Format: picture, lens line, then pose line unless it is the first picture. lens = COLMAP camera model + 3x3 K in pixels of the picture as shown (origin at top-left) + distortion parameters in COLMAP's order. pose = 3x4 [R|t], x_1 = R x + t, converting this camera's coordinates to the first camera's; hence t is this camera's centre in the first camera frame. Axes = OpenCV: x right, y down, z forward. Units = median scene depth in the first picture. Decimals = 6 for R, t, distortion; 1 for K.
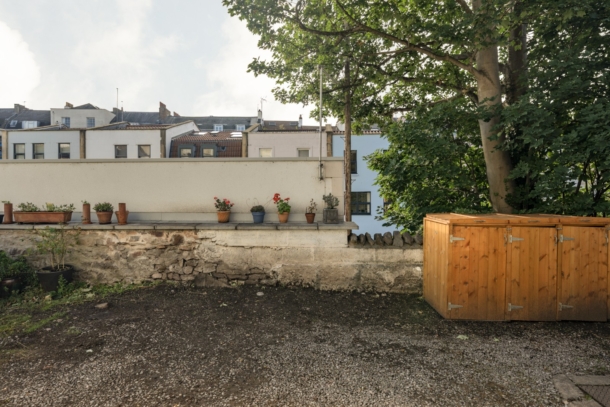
lens RADIAL K [[379.9, 0, 308.6], [0, 379.9, 196.0], [0, 0, 1]] dist [0.000190, 0.001034]
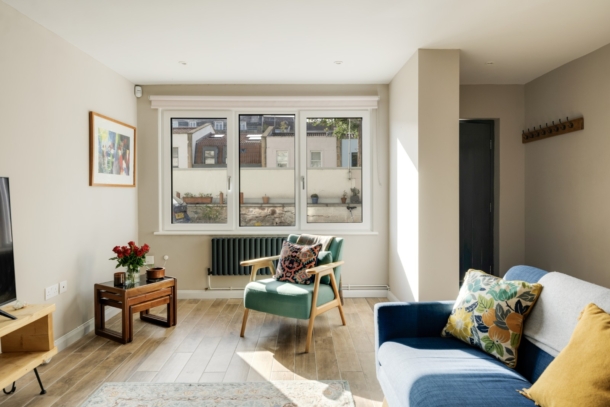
lens RADIAL K [[379.9, 0, 308.6], [0, 379.9, 196.0], [0, 0, 1]] dist [0.000190, 0.001034]
pose [[0.999943, -0.000083, -0.010719, -0.141841], [0.000131, 0.999990, 0.004449, 0.027318], [0.010719, -0.004451, 0.999933, -0.805552]]
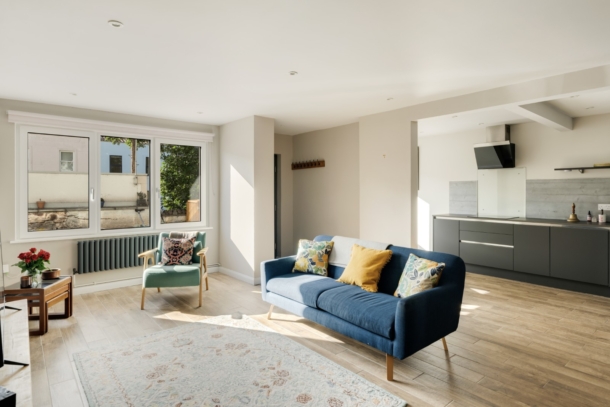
lens RADIAL K [[342.5, 0, 307.0], [0, 342.5, 191.7], [0, 0, 1]] dist [-0.003434, 0.000237]
pose [[0.778521, 0.000643, 0.627618, -0.399132], [0.004274, 0.999971, -0.006325, 0.009287], [-0.627604, 0.007606, 0.778496, -0.973256]]
